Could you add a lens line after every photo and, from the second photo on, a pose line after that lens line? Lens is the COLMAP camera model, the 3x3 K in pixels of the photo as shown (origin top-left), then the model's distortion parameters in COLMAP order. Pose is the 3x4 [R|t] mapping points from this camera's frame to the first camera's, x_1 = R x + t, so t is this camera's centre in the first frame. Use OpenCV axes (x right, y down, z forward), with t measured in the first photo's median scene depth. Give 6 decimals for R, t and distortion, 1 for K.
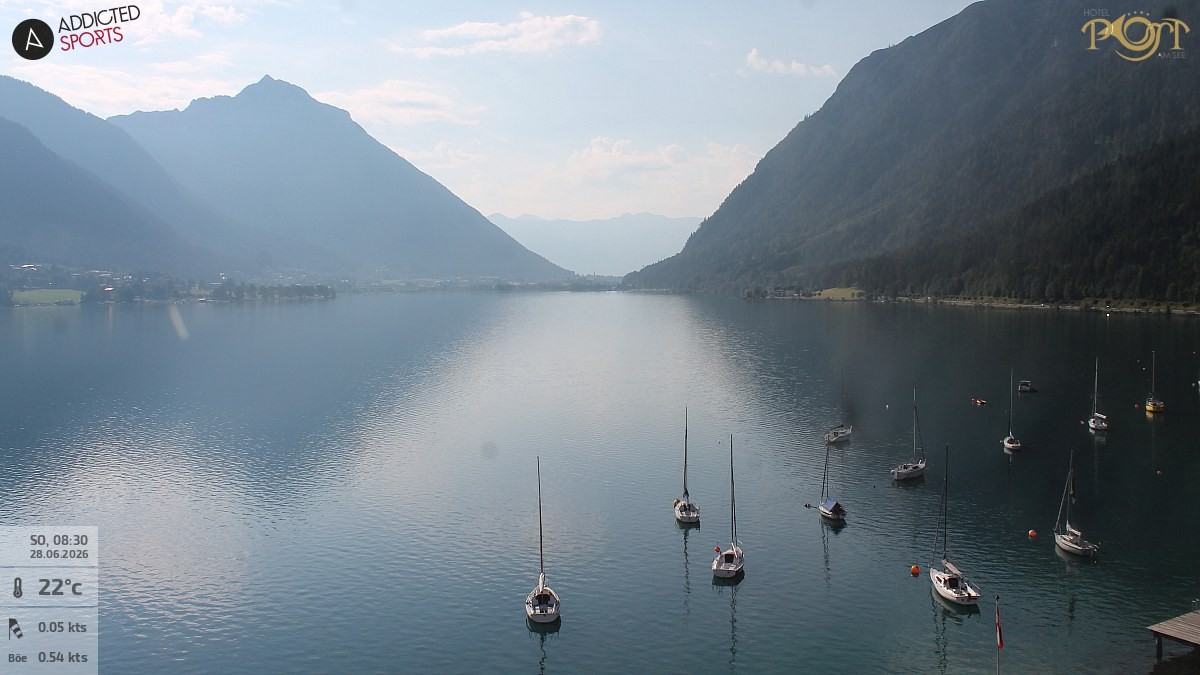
lens RADIAL K [[5411.5, 0, 600.0], [0, 5411.5, 337.5], [0, 0, 1]] dist [1.425684, 8.513069]
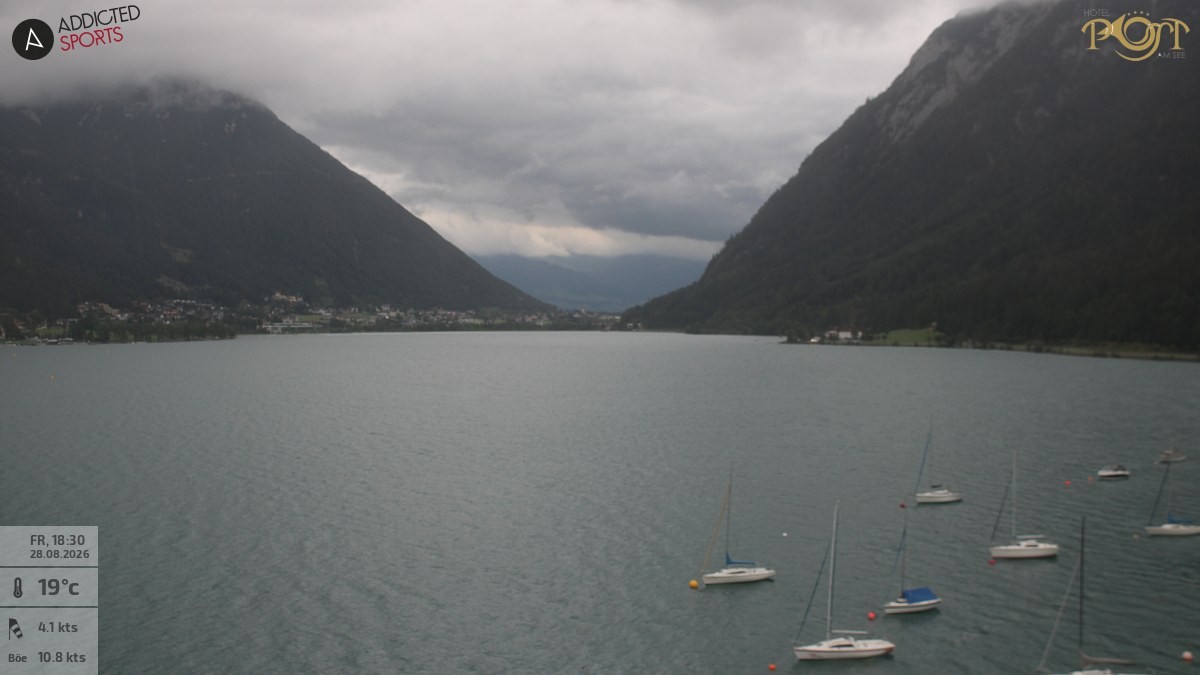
lens RADIAL K [[5099.6, 0, 600.0], [0, 5099.6, 337.5], [0, 0, 1]] dist [1.235725, 4.805148]
pose [[0.999946, 0.003992, 0.009633, -0.005492], [-0.003906, 0.999953, -0.008876, -0.001558], [-0.009668, 0.008838, 0.999914, 0.296919]]
